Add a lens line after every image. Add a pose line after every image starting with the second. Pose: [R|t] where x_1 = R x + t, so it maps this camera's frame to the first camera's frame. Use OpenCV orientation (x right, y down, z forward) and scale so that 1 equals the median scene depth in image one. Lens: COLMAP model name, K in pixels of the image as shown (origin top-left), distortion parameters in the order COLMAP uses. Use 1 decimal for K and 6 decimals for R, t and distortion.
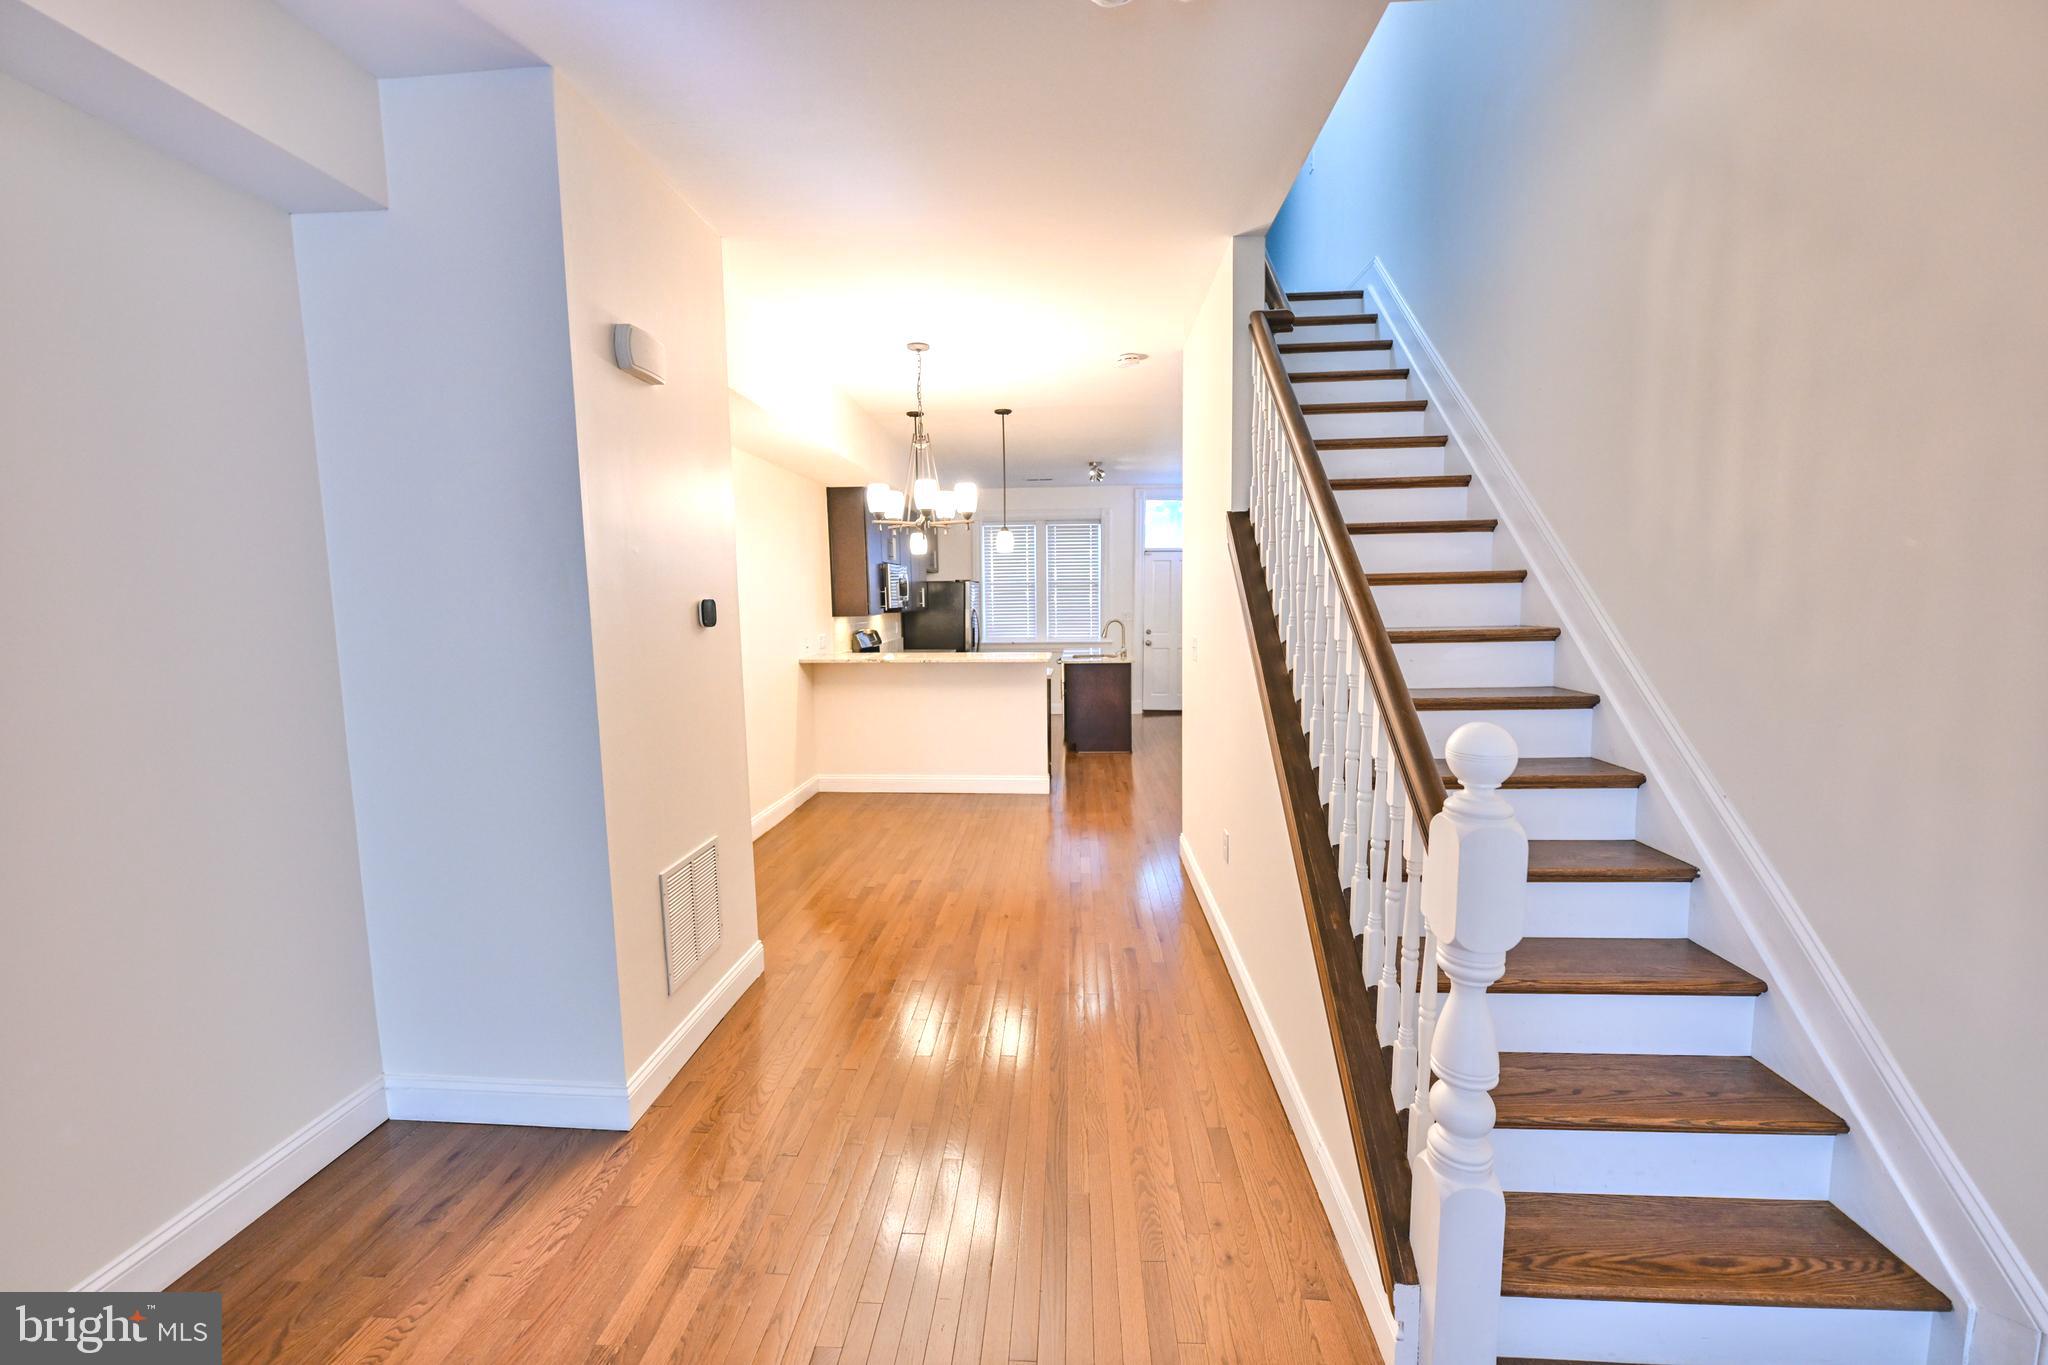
lens RADIAL K [[805.0, 0, 1019.7], [0, 805.0, 687.3], [0, 0, 1]] dist [-0.000613, -0.000052]
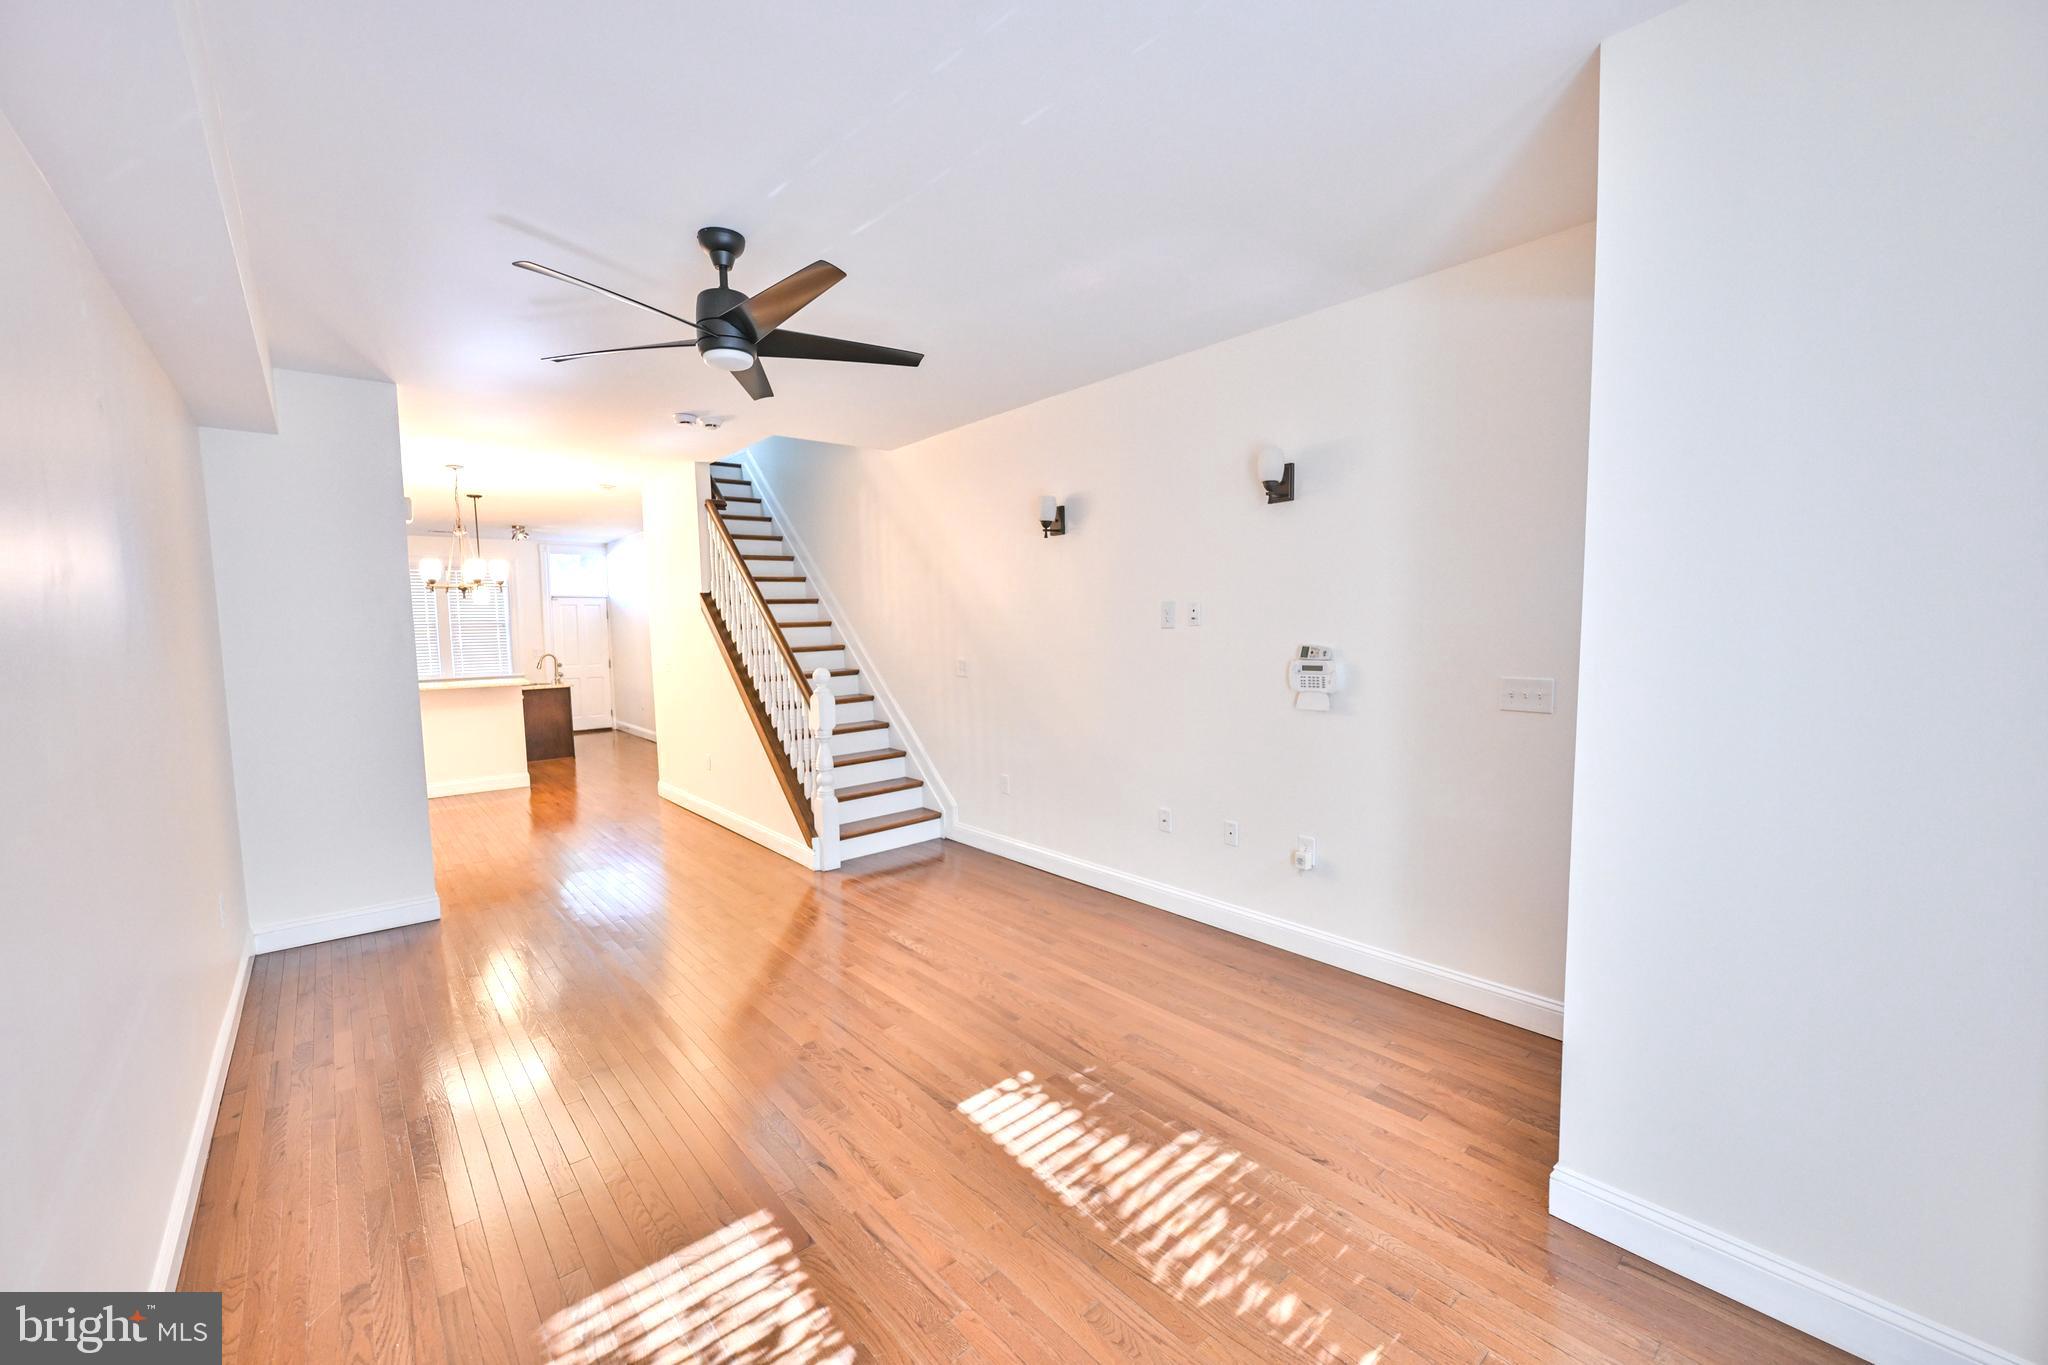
lens RADIAL K [[805.0, 0, 1019.7], [0, 805.0, 687.3], [0, 0, 1]] dist [-0.000613, -0.000052]
pose [[0.715928, -0.057304, 0.695819, -0.596791], [0.089403, 0.995946, -0.009967, 0.114317], [-0.692426, 0.069344, 0.718148, -1.010694]]
